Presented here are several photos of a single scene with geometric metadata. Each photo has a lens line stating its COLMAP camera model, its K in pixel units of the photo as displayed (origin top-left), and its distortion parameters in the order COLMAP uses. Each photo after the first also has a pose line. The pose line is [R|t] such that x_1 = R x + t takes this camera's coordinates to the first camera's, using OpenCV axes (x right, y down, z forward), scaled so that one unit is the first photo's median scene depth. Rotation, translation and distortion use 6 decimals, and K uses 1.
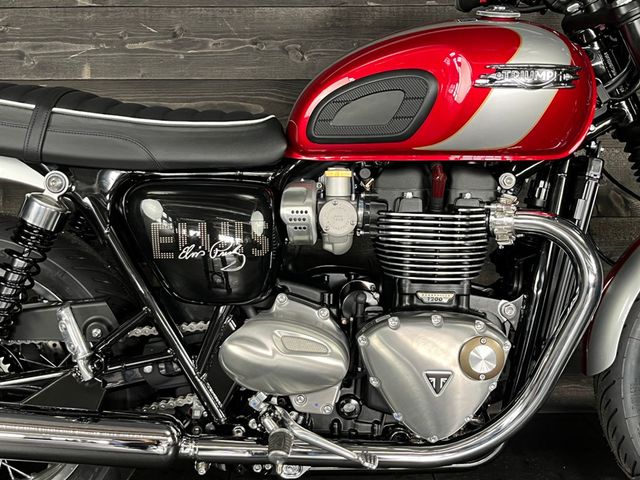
lens RADIAL K [[796.9, 0, 317.5], [0, 796.9, 250.0], [0, 0, 1]] dist [0.009959, -0.014491]
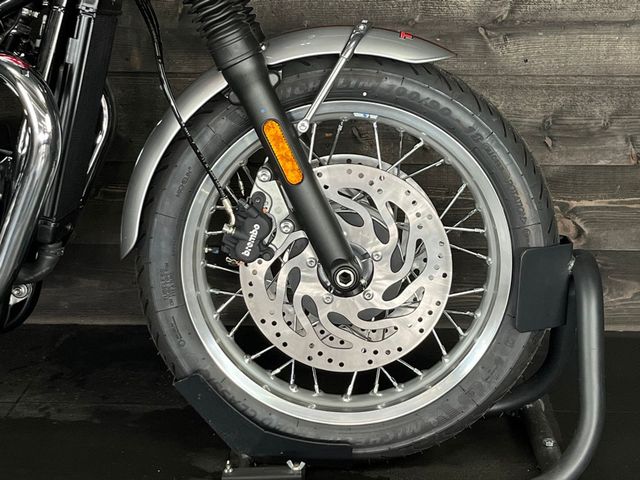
lens RADIAL K [[1134.7, 0, 320.0], [0, 1134.7, 240.0], [0, 0, 1]] dist [0.031915, 0.028457]
pose [[0.999773, 0.014214, -0.015852, 0.610023], [-0.012804, 0.996231, 0.085786, 0.037993], [0.017011, -0.085563, 0.996187, -0.158677]]
